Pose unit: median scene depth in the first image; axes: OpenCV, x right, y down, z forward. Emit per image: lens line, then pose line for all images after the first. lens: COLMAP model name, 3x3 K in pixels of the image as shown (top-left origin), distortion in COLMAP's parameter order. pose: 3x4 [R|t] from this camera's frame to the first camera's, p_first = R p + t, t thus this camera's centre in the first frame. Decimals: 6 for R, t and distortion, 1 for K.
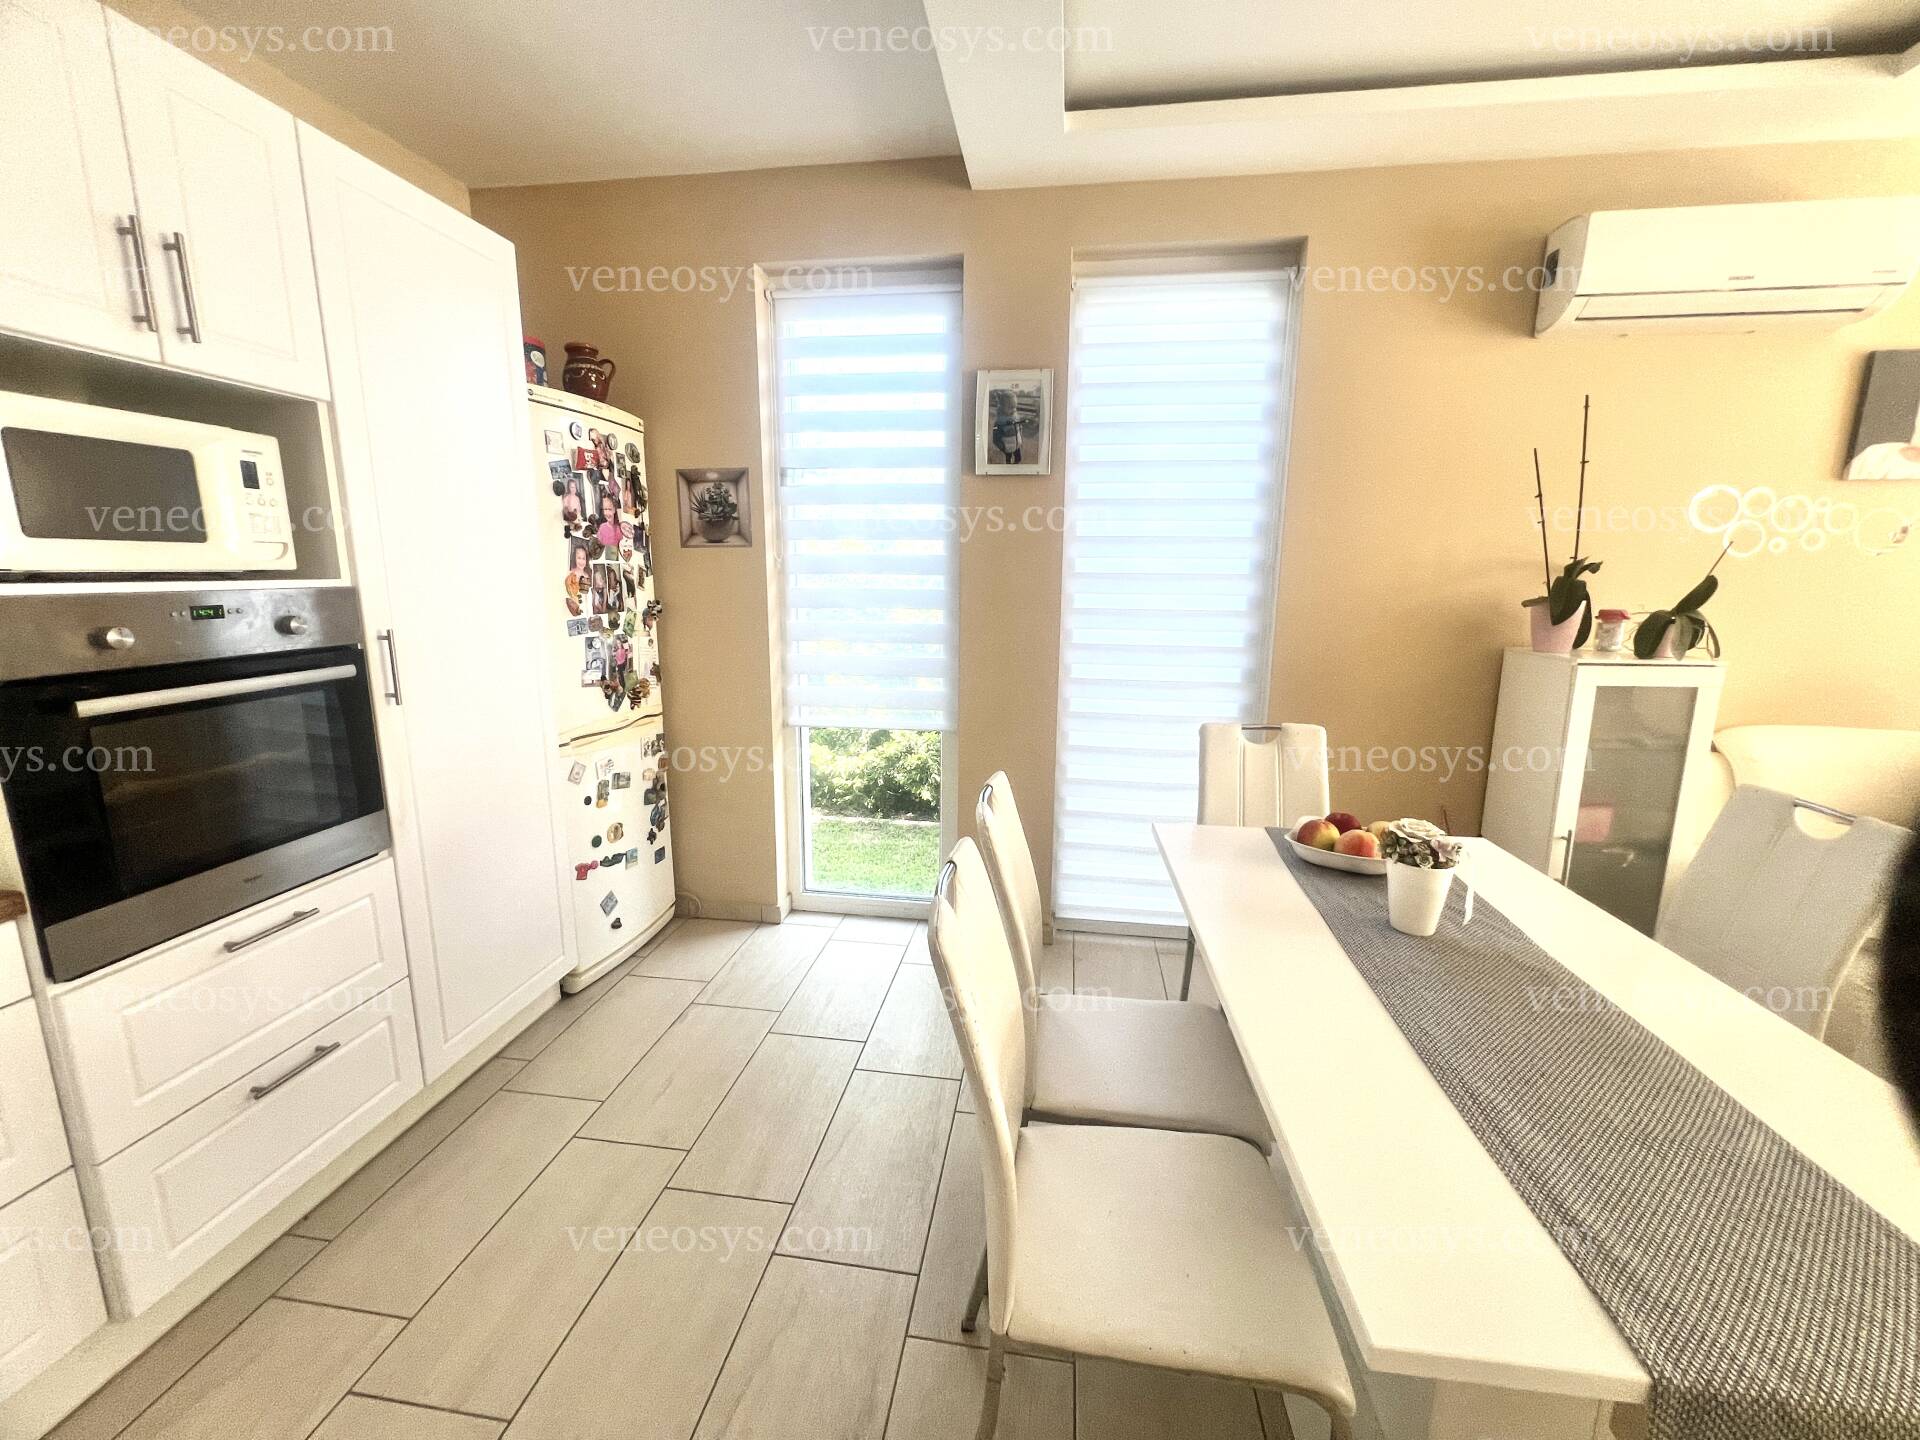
lens RADIAL K [[778.5, 0, 959.7], [0, 778.5, 716.8], [0, 0, 1]] dist [-0.000938, -0.000021]
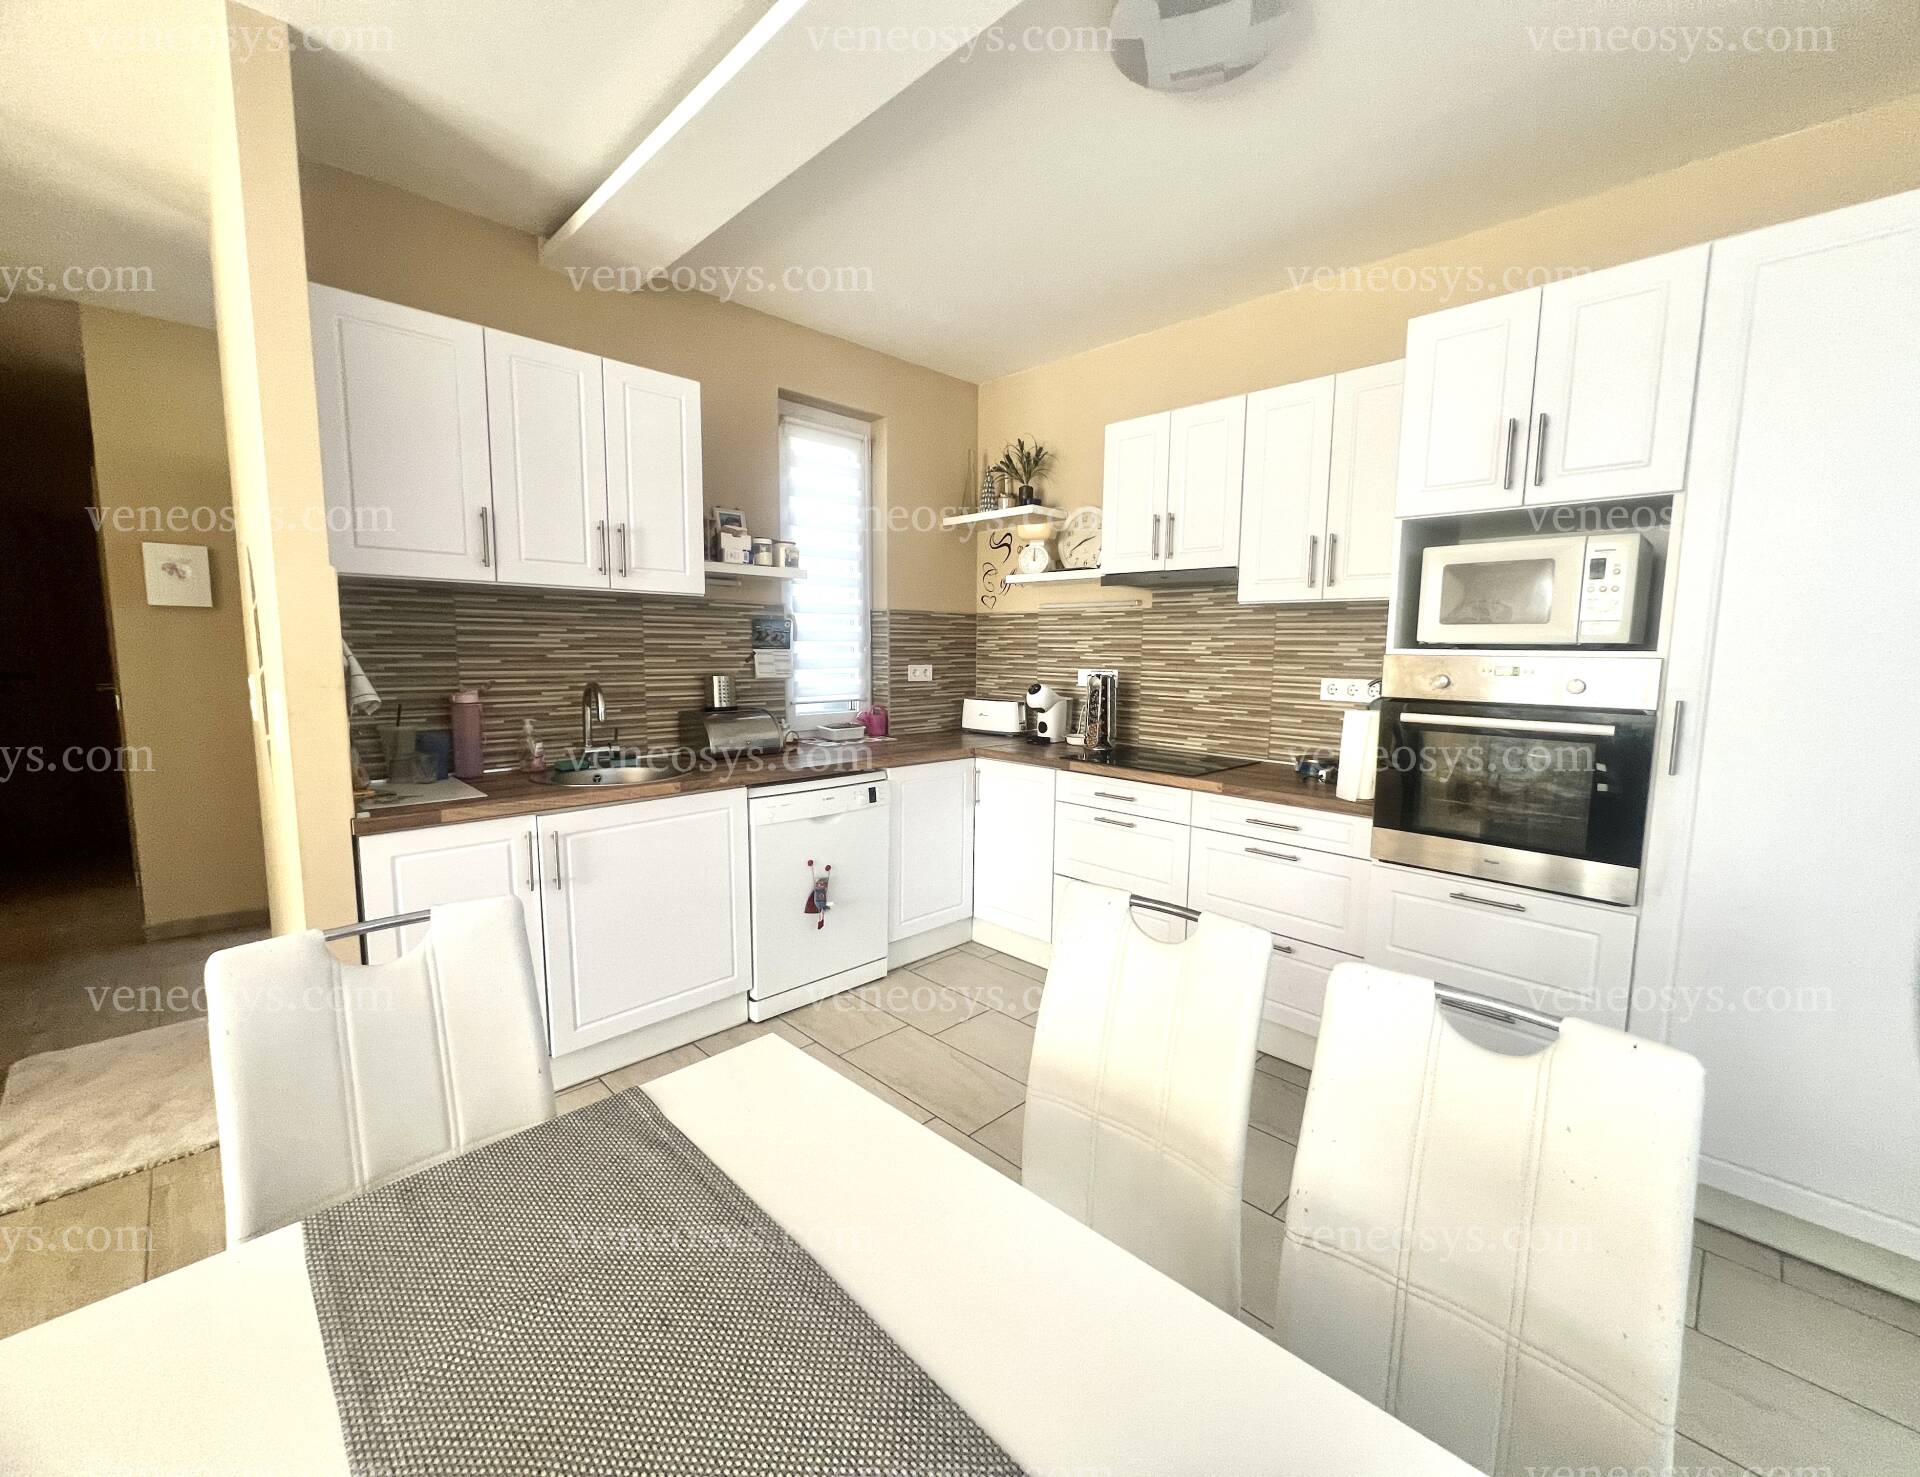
lens RADIAL K [[788.0, 0, 958.1], [0, 788.0, 738.5], [0, 0, 1]] dist [-0.000620, -0.000037]
pose [[-0.596893, 0.077057, -0.798612, 0.791909], [-0.163277, 0.962881, 0.214942, -0.155540], [0.785531, 0.258692, -0.562156, 1.014552]]
